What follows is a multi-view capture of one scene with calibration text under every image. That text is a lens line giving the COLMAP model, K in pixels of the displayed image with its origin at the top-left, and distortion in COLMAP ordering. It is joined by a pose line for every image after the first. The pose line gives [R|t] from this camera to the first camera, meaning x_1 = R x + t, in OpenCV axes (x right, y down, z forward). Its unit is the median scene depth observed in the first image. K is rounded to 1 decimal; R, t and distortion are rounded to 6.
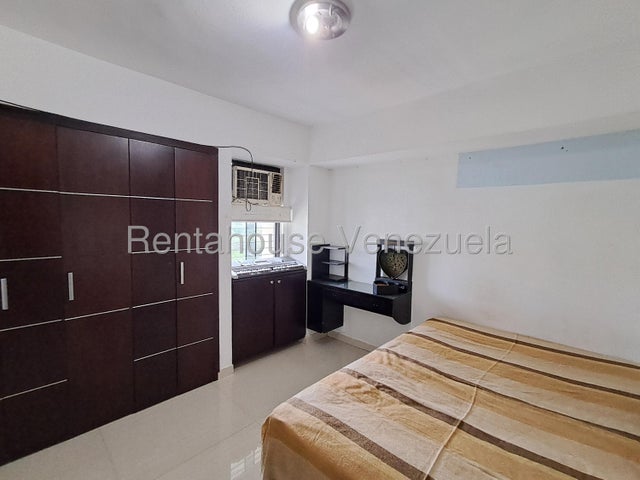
lens RADIAL K [[296.6, 0, 320.7], [0, 296.6, 252.2], [0, 0, 1]] dist [0.001020, -0.000144]
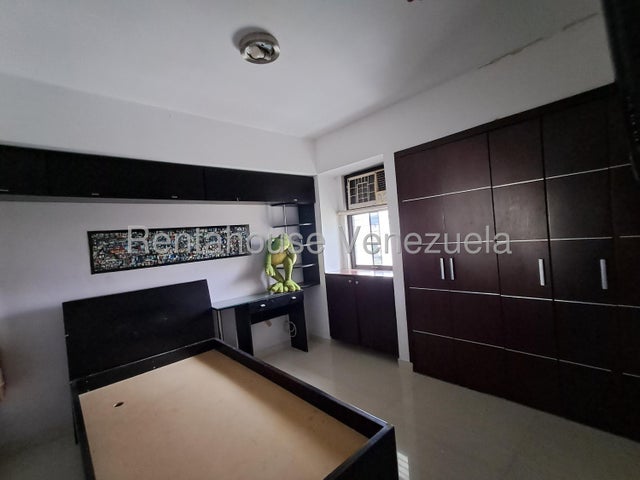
lens RADIAL K [[290.0, 0, 320.0], [0, 290.0, 240.0], [0, 0, 1]] dist [0.002537, -0.000716]
pose [[-0.066473, 0.033639, -0.997221, 0.822697], [0.015606, 0.999344, 0.032670, -0.077618], [0.997666, -0.013391, -0.066955, 0.892518]]
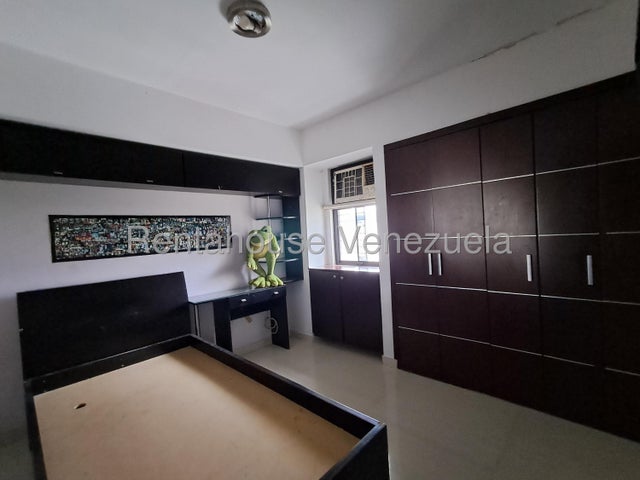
lens RADIAL K [[290.0, 0, 320.0], [0, 290.0, 240.0], [0, 0, 1]] dist [0.002537, -0.000716]
pose [[0.000501, 0.036375, -0.999338, 0.793876], [-0.011276, 0.999275, 0.036367, -0.059565], [0.999936, 0.011250, 0.000911, 0.875828]]
